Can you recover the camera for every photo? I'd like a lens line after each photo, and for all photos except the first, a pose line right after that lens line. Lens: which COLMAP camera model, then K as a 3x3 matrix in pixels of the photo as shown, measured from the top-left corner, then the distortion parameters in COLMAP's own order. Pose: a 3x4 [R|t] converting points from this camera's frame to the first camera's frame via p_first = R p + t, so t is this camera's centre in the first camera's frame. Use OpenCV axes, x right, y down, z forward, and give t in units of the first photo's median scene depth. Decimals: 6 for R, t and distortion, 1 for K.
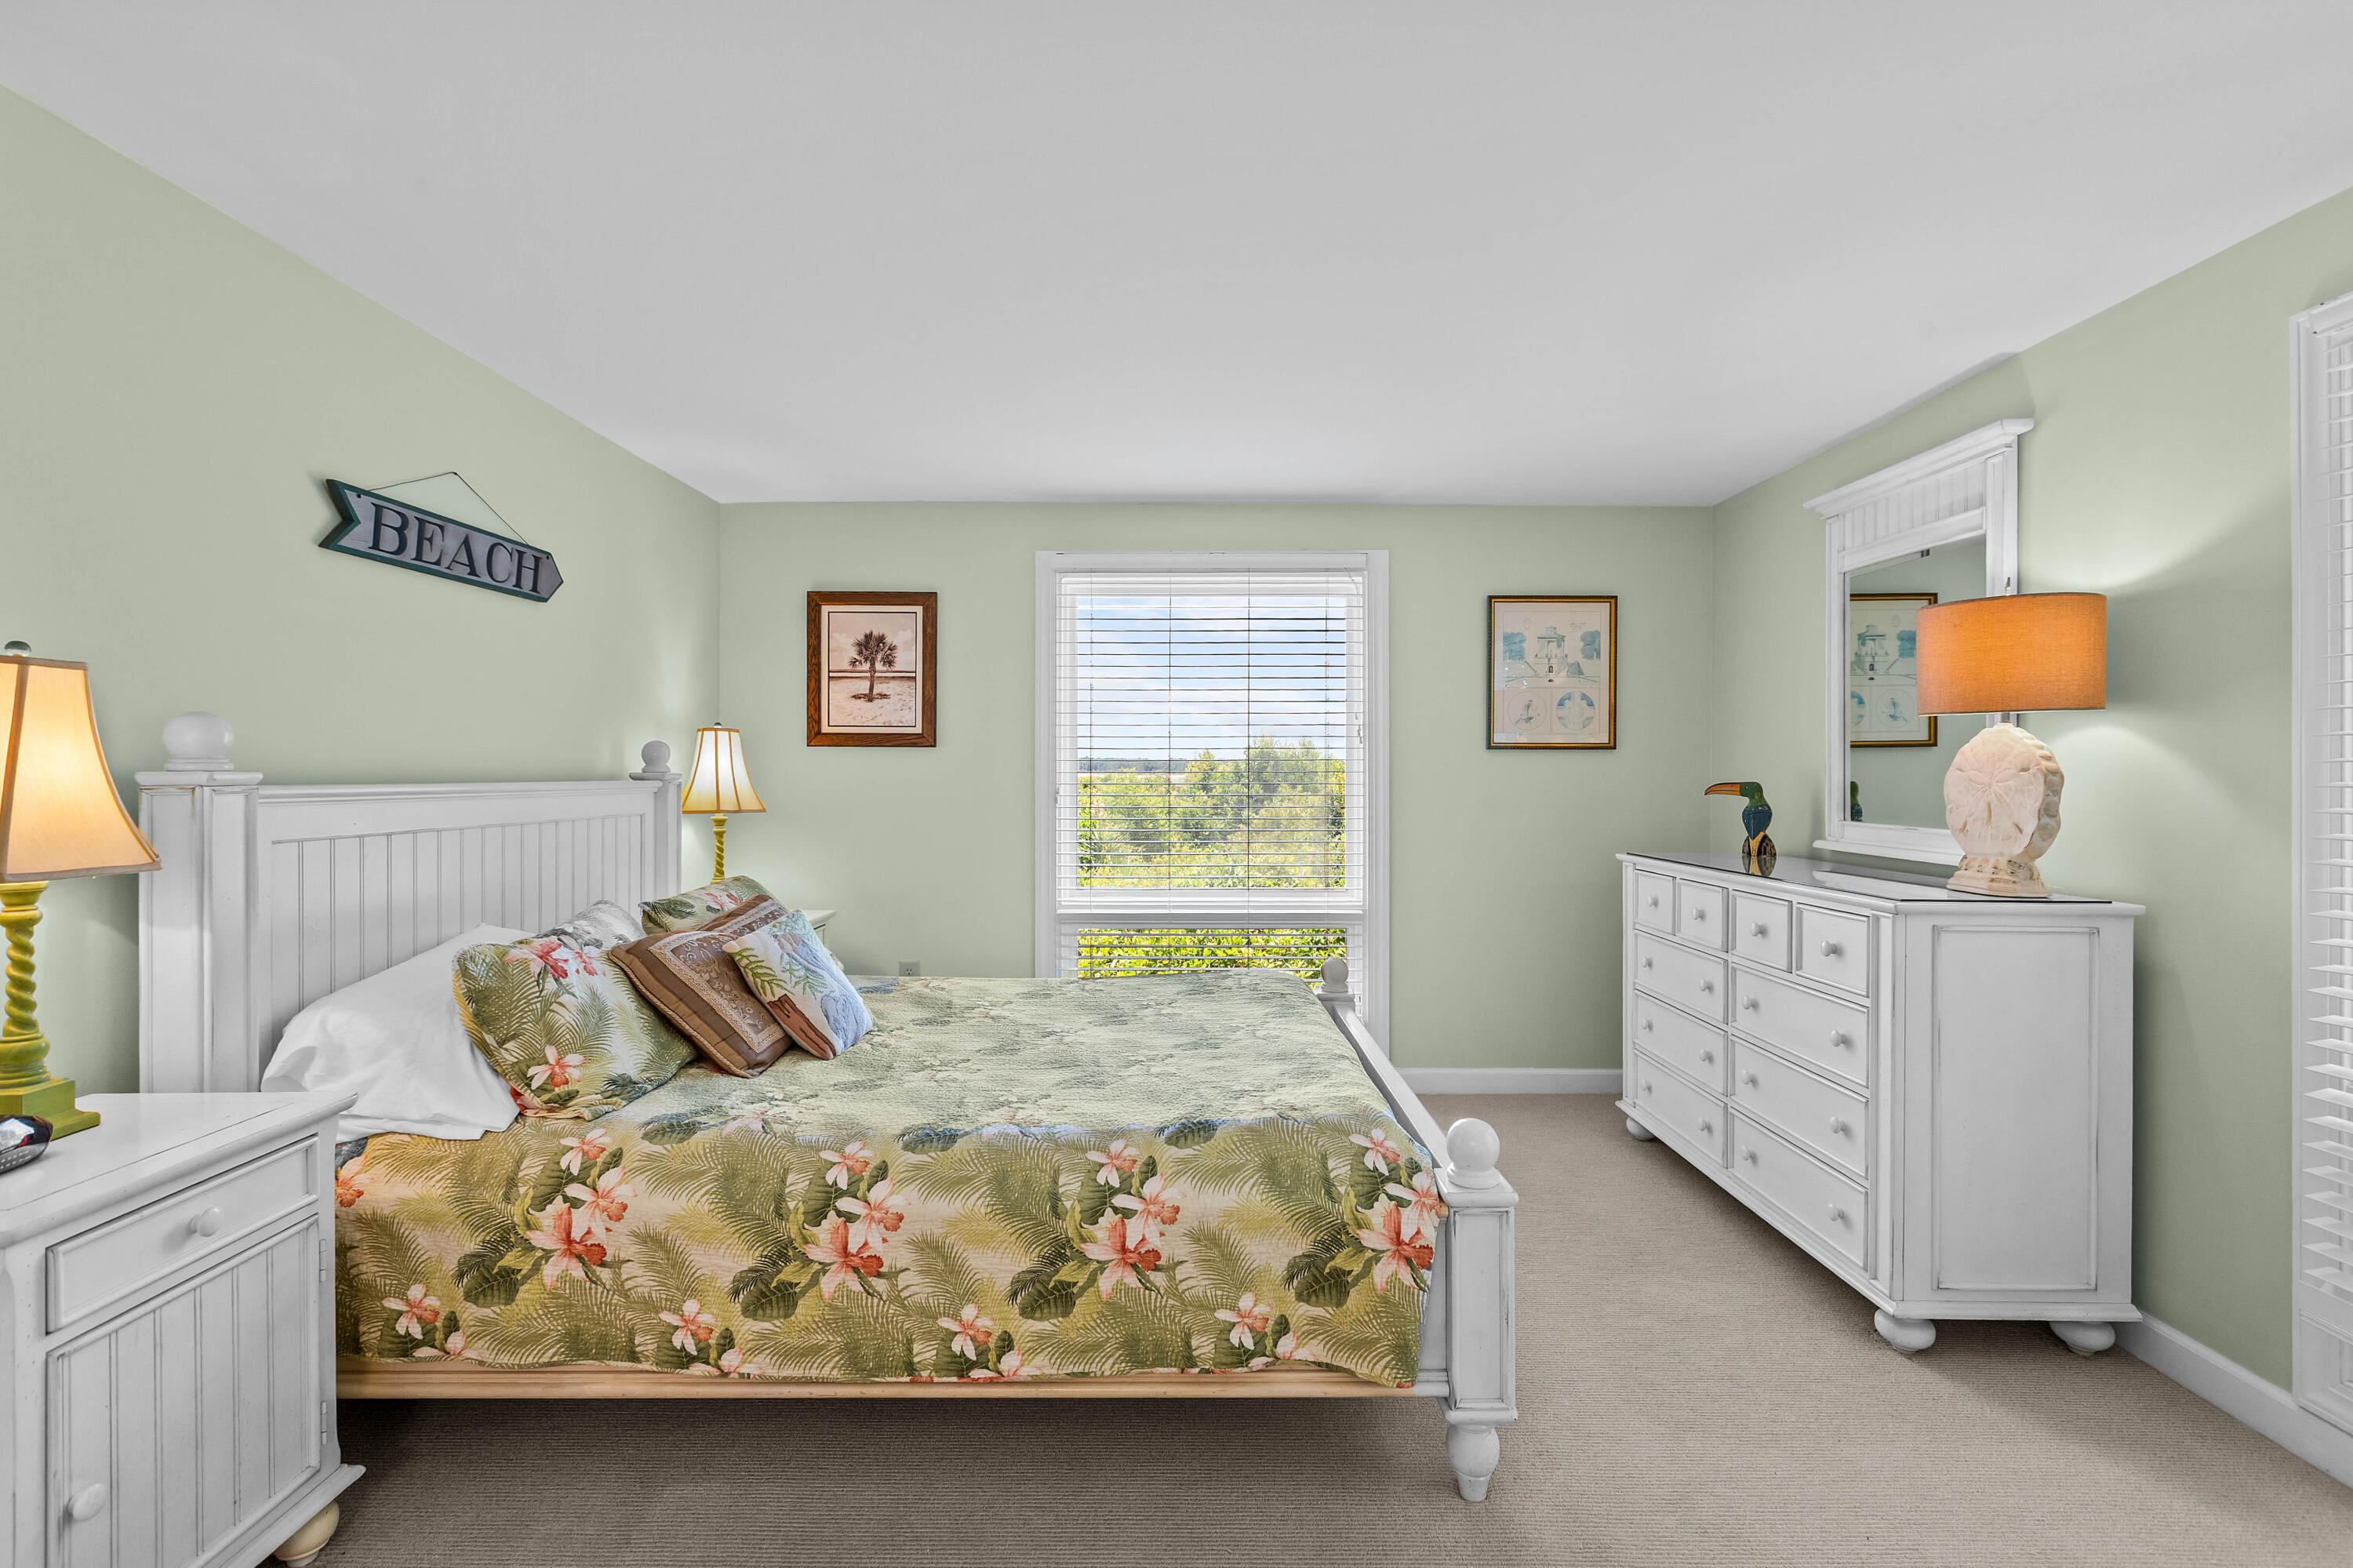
lens RADIAL K [[1069.0, 0, 1164.2], [0, 1069.0, 773.5], [0, 0, 1]] dist [0.004585, -0.002996]
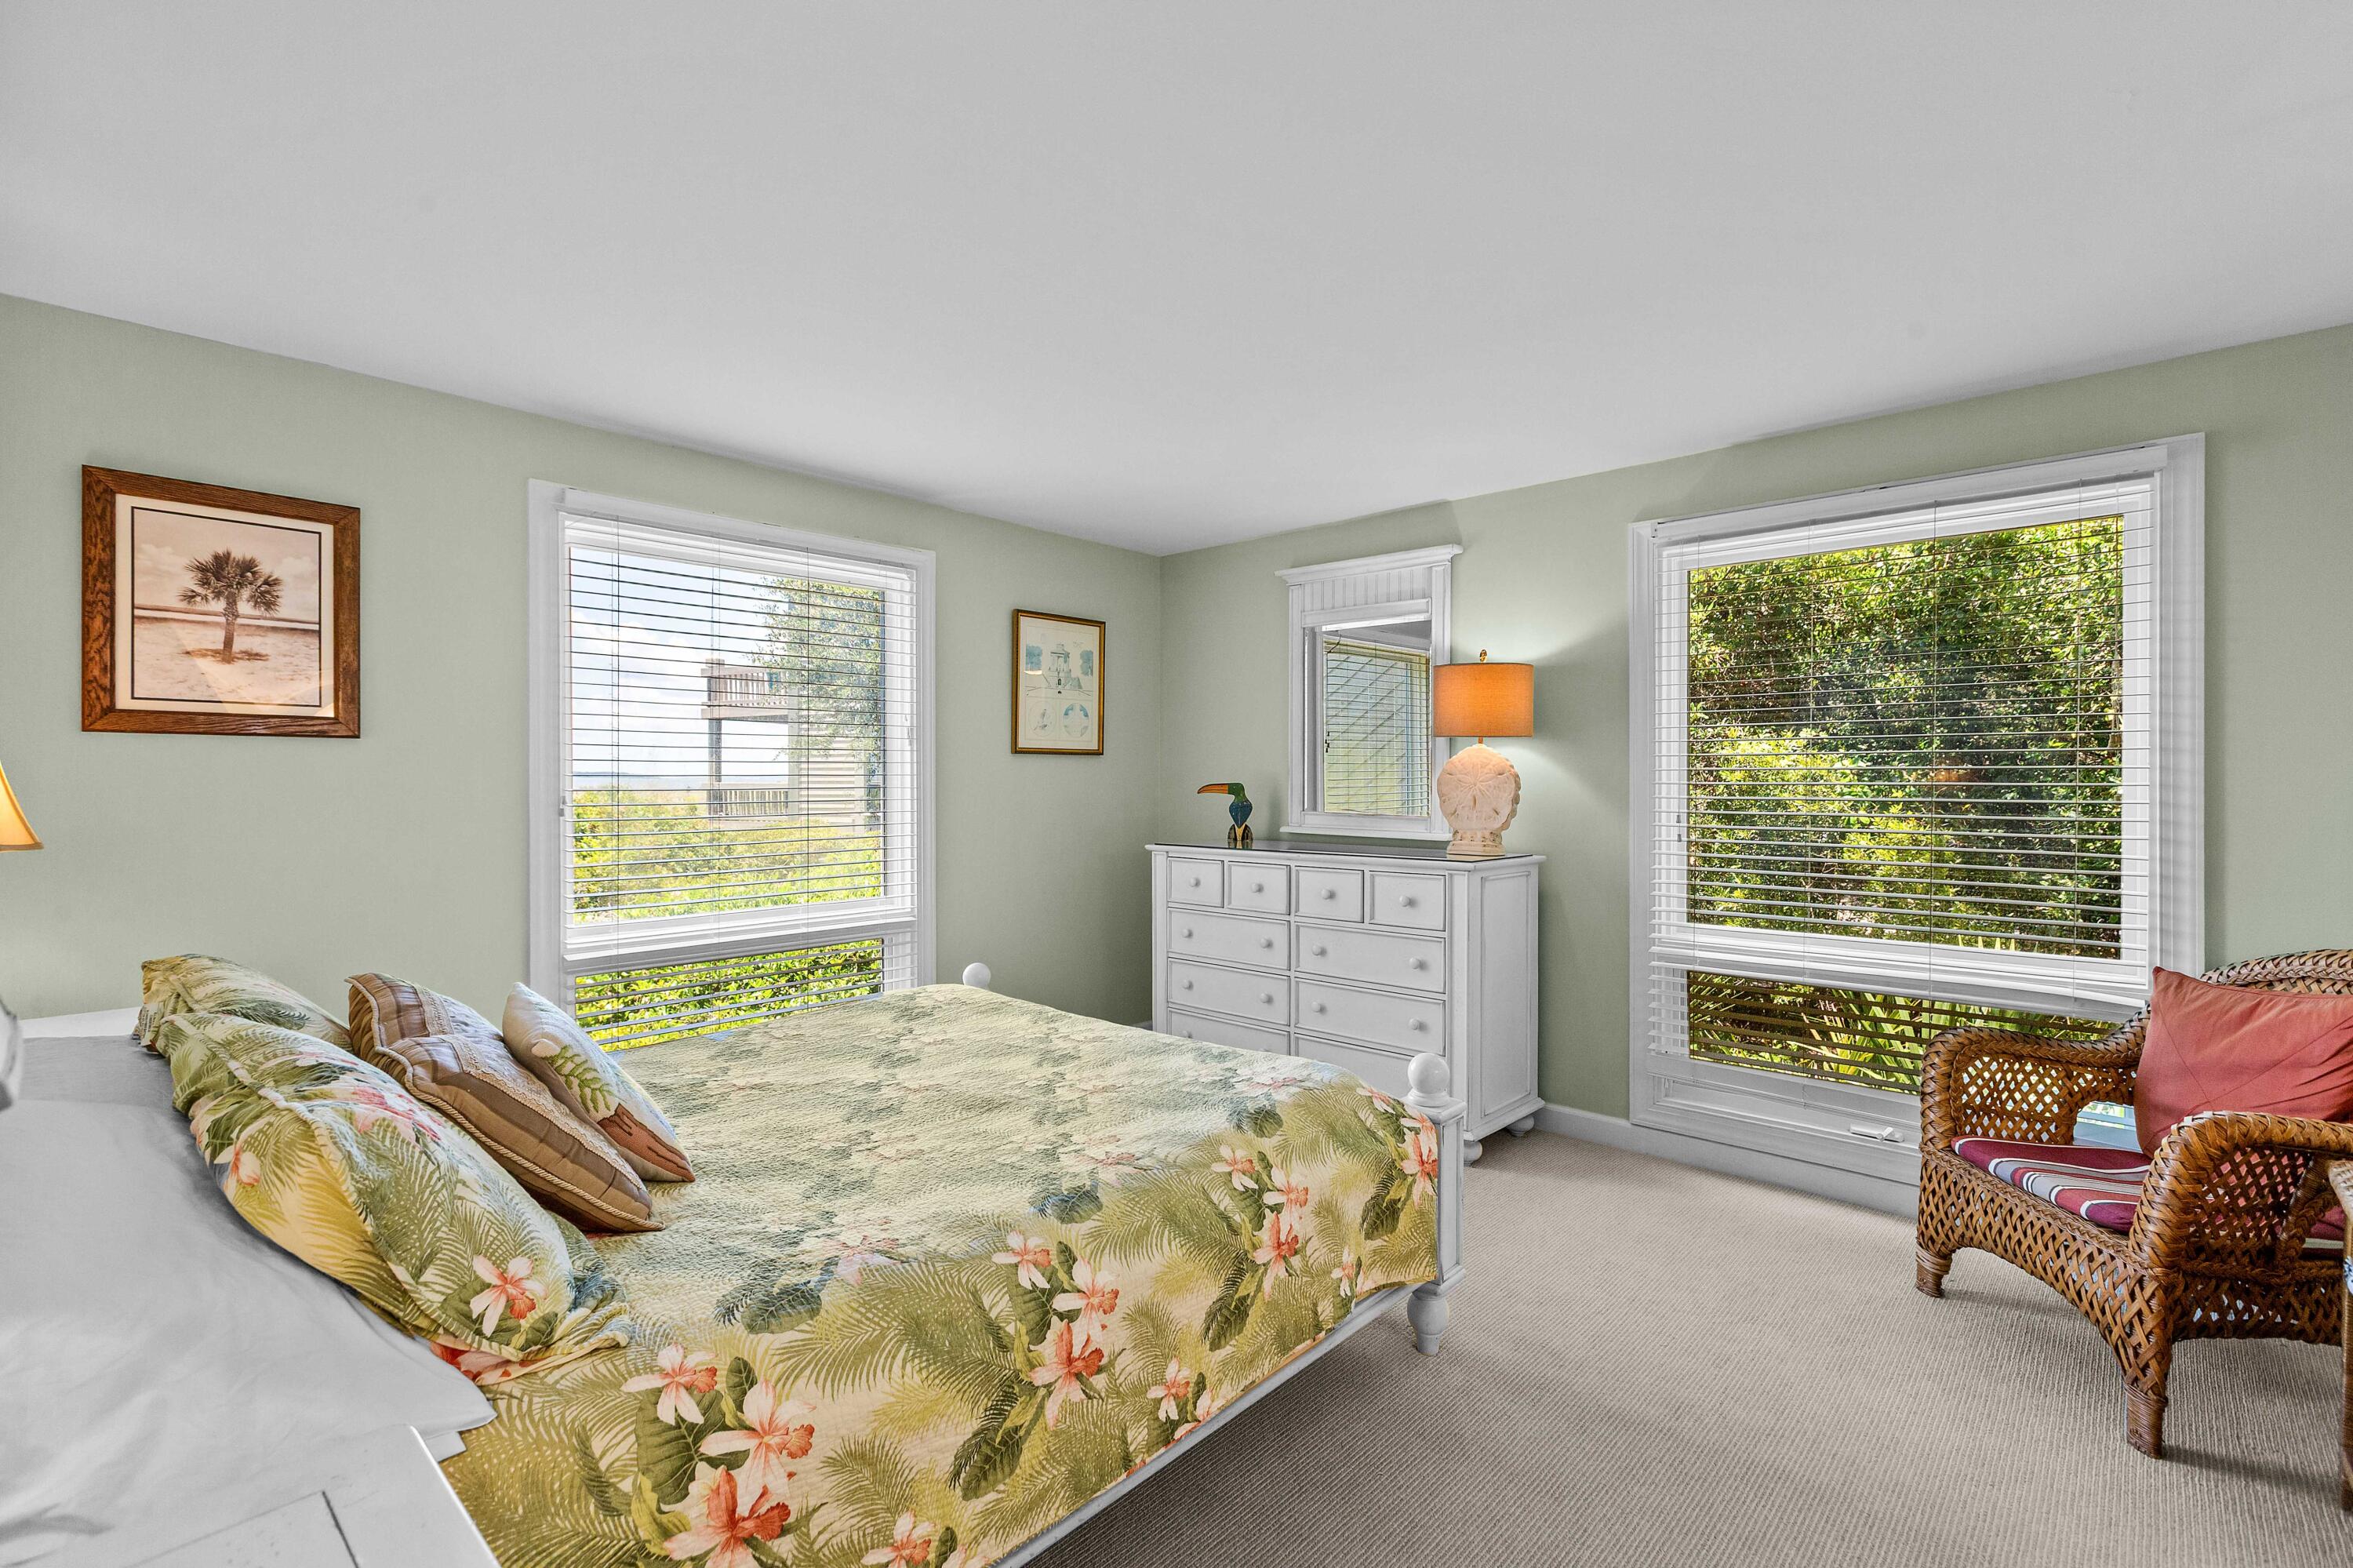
lens RADIAL K [[1069.0, 0, 1172.2], [0, 1069.0, 779.7], [0, 0, 1]] dist [0.004585, -0.002996]
pose [[0.668755, -0.003687, 0.743473, -0.689684], [0.000891, 0.999991, 0.004157, -0.002110], [-0.743482, -0.002118, 0.668753, 0.314954]]
